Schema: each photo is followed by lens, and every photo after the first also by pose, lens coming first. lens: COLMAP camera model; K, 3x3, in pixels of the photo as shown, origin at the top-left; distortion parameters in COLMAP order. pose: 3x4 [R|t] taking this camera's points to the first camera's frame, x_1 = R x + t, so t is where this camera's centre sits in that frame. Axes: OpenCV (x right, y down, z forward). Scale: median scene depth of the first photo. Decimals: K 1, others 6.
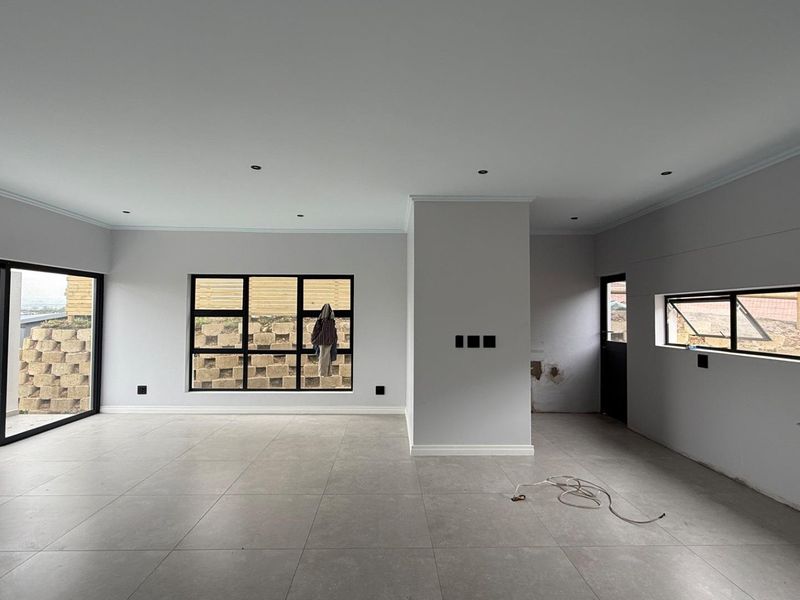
lens RADIAL K [[433.0, 0, 397.0], [0, 433.0, 301.4], [0, 0, 1]] dist [0.001428, 0.000982]
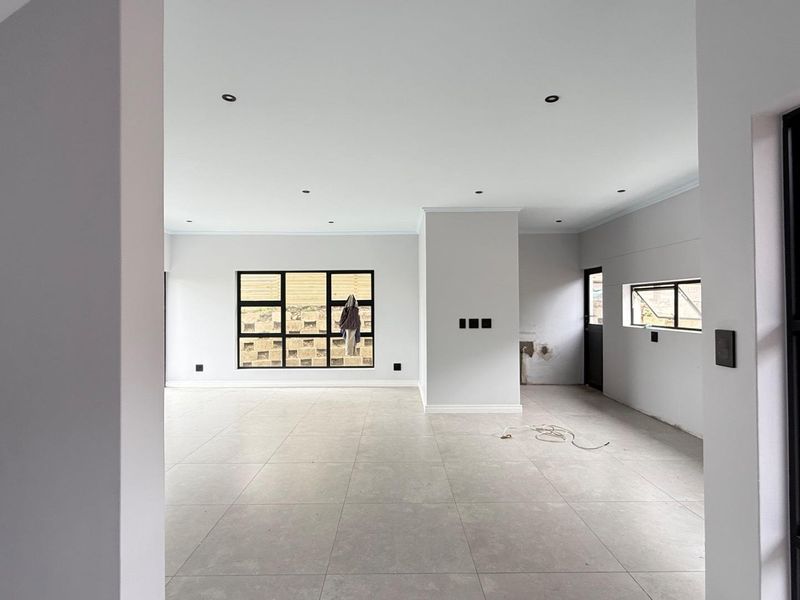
lens RADIAL K [[433.0, 0, 400.2], [0, 433.0, 300.8], [0, 0, 1]] dist [0.001428, 0.000982]
pose [[0.999888, -0.009788, -0.011284, -0.020383], [0.010022, 0.999732, 0.020860, -0.001448], [0.011077, -0.020971, 0.999719, -0.233261]]
